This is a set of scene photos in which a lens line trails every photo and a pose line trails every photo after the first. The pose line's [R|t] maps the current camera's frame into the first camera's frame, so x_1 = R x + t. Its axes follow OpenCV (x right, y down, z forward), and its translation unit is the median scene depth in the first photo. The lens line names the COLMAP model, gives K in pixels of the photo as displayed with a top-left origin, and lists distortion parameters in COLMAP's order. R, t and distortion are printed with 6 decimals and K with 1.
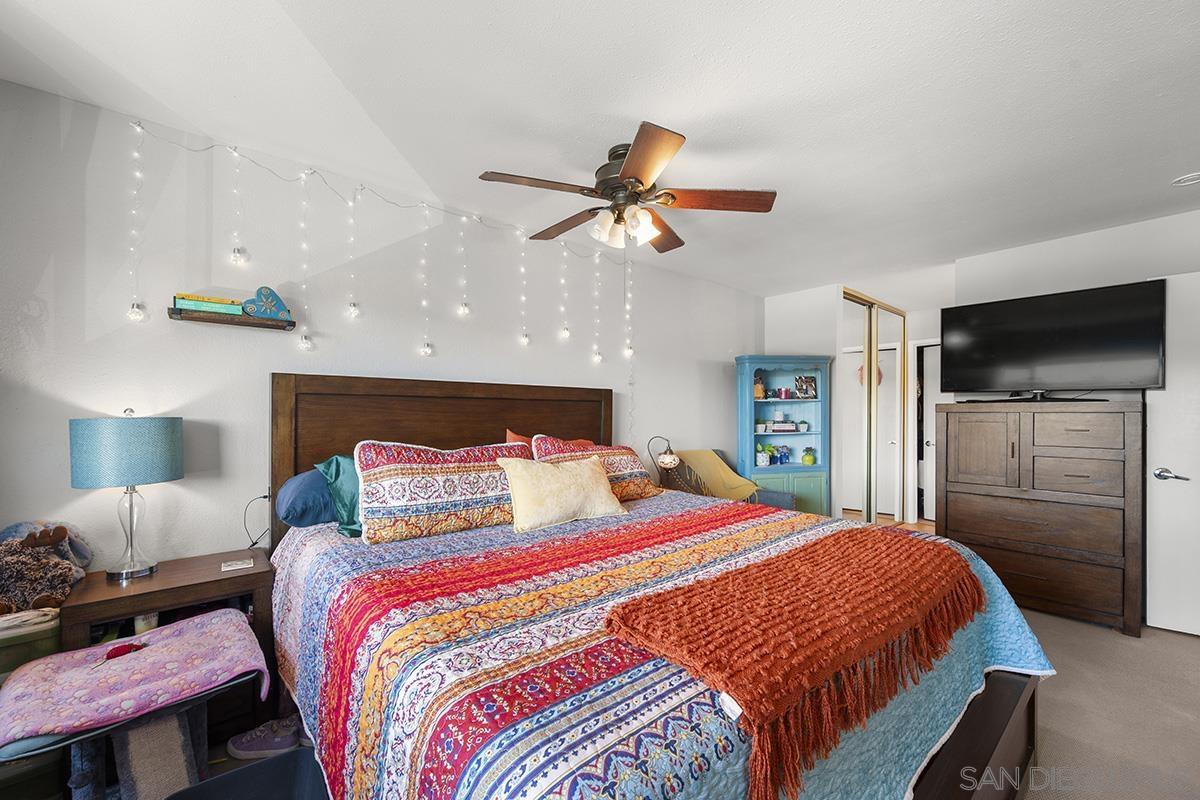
lens RADIAL K [[447.0, 0, 597.7], [0, 447.0, 416.7], [0, 0, 1]] dist [0.000472, -0.000003]
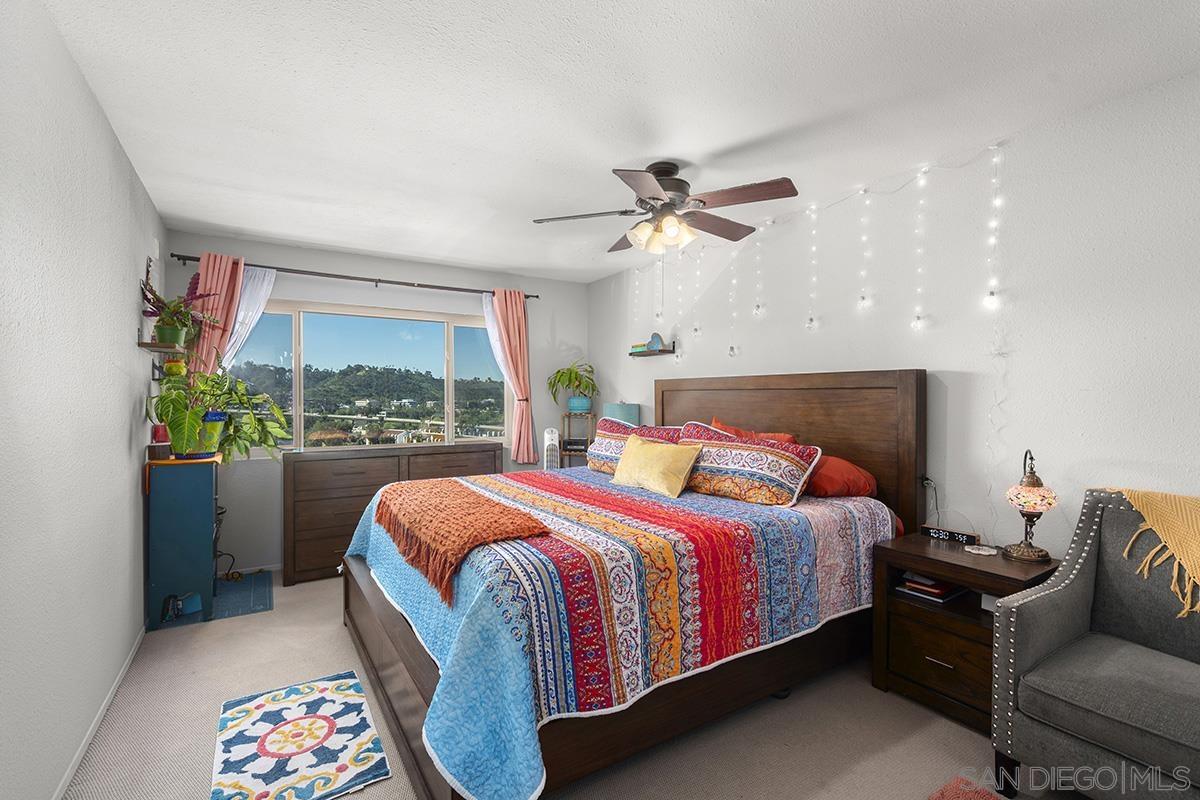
lens RADIAL K [[549.8, 0, 600.0], [0, 549.8, 400.0], [0, 0, 1]] dist [0.001074, 0.000086]
pose [[-0.117305, 0.007377, -0.993069, 1.189146], [-0.006068, 0.999948, 0.008145, -0.024182], [0.993077, 0.006981, -0.117254, 0.808048]]
